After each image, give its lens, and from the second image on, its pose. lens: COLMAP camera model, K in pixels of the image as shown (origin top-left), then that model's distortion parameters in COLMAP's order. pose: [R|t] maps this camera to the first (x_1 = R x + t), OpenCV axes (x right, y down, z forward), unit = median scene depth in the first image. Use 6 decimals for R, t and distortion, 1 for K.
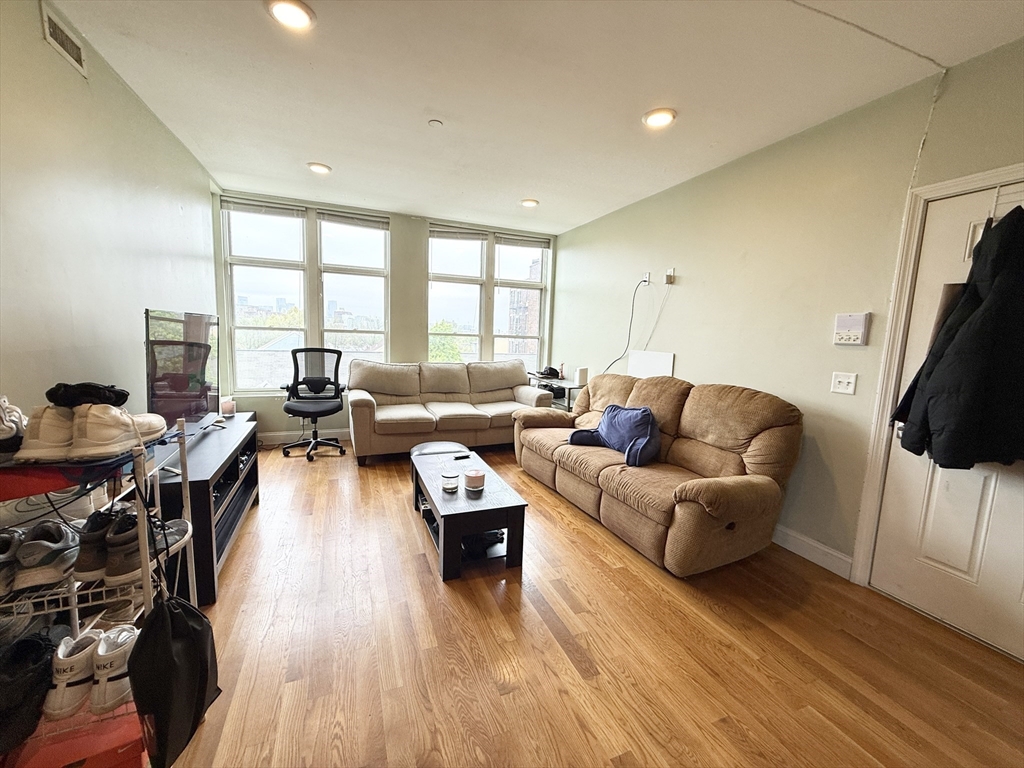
lens RADIAL K [[411.1, 0, 506.0], [0, 411.1, 385.1], [0, 0, 1]] dist [0.002761, 0.000419]
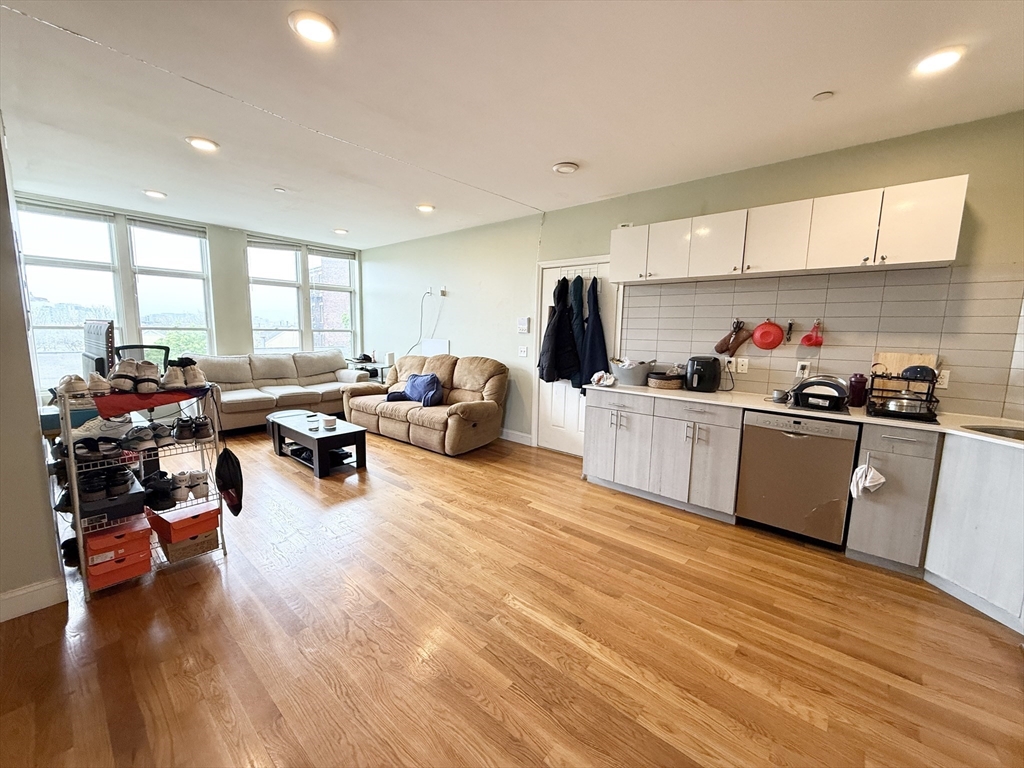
lens RADIAL K [[411.1, 0, 508.7], [0, 411.1, 383.6], [0, 0, 1]] dist [0.002761, 0.000419]
pose [[0.887657, -0.077083, 0.454008, -0.121328], [0.068046, 0.997024, 0.036237, 0.049084], [-0.455450, -0.001273, 0.890261, -0.521628]]
